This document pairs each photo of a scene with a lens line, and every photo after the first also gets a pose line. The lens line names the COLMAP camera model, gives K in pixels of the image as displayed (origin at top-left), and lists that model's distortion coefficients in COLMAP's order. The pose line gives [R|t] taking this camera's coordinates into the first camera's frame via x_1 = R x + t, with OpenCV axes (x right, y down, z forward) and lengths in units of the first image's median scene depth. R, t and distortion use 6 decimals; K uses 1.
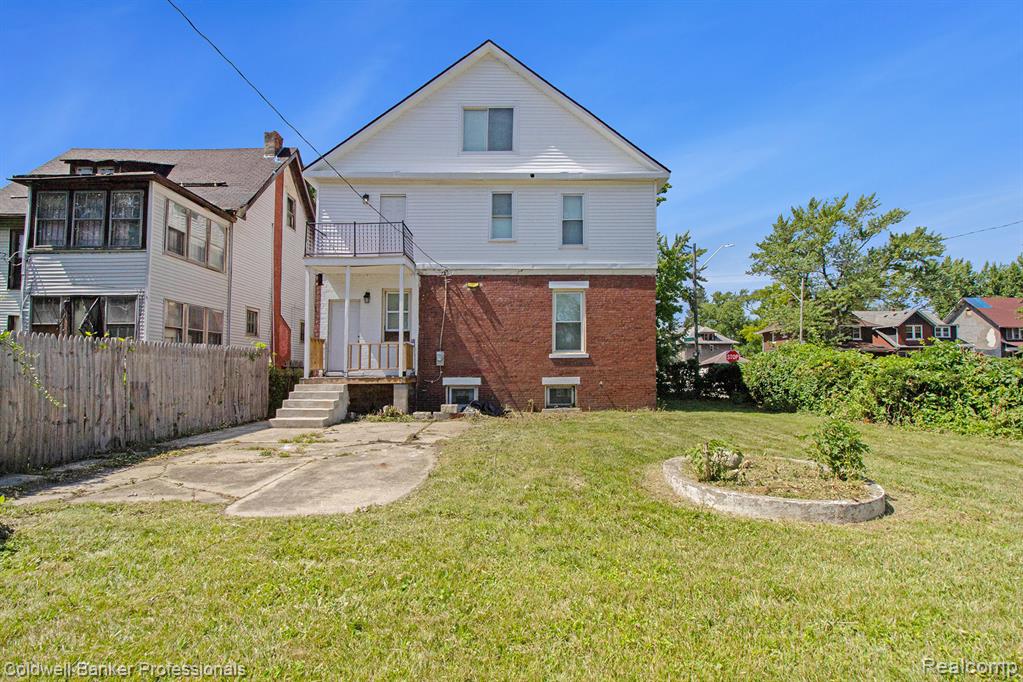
lens RADIAL K [[489.7, 0, 516.5], [0, 489.7, 340.0], [0, 0, 1]] dist [-0.009464, -0.008907]
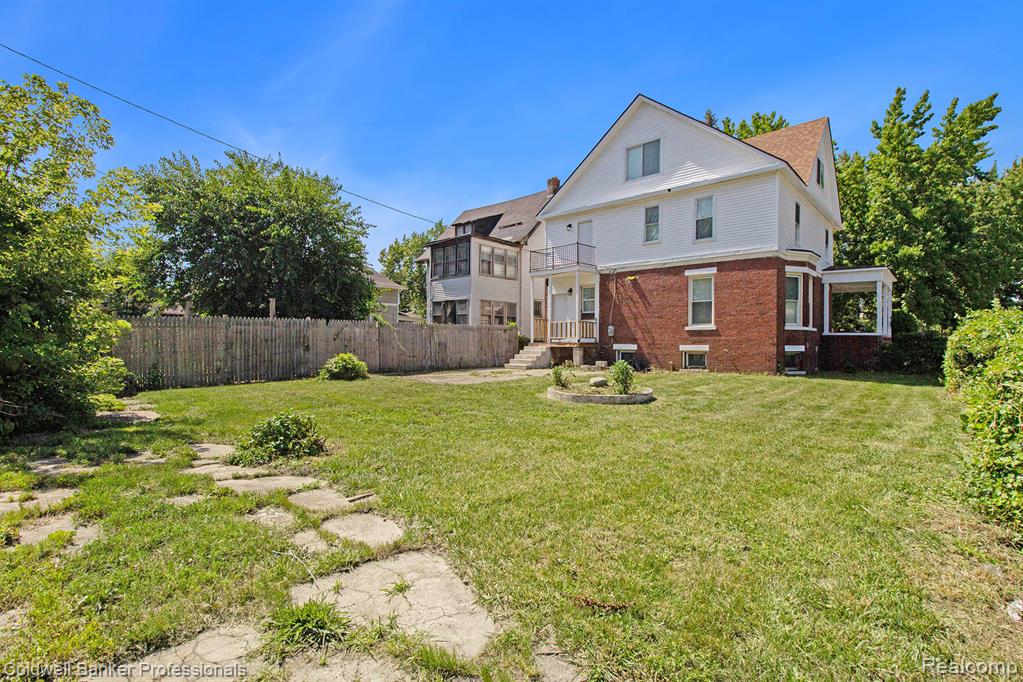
lens RADIAL K [[489.7, 0, 504.7], [0, 489.7, 341.9], [0, 0, 1]] dist [-0.009464, -0.008907]
pose [[0.709118, 0.009099, -0.705031, 0.638315], [0.030121, 0.998613, 0.043184, -0.002135], [0.704446, -0.051859, 0.707860, -0.249593]]
